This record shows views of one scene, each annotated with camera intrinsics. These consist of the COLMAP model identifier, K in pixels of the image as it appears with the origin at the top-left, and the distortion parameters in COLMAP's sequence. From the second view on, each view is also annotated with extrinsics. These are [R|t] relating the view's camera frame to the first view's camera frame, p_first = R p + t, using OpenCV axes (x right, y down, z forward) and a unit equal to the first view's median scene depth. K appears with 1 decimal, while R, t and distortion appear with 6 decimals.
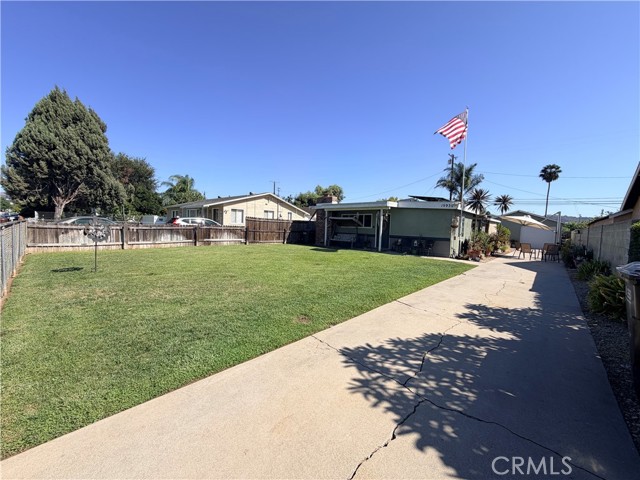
lens RADIAL K [[256.0, 0, 318.9], [0, 256.0, 240.1], [0, 0, 1]] dist [0.001565, -0.000355]
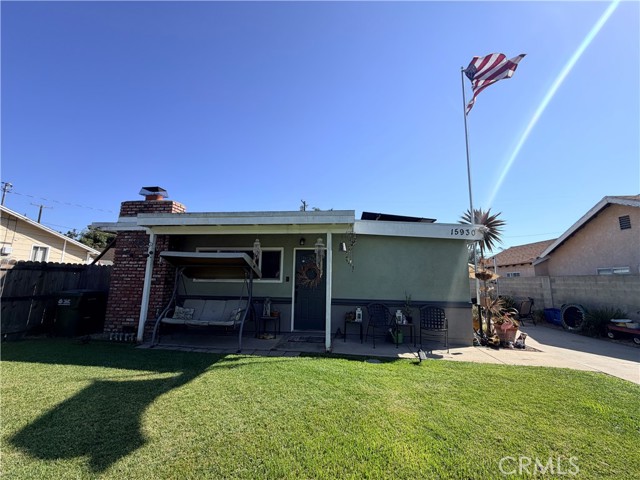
lens RADIAL K [[256.0, 0, 318.9], [0, 256.0, 240.1], [0, 0, 1]] dist [0.001565, -0.000355]
pose [[0.800665, 0.074240, 0.594495, 0.004321], [0.042196, 0.982841, -0.179565, -0.034006], [-0.597625, 0.168856, 0.783794, 0.581011]]
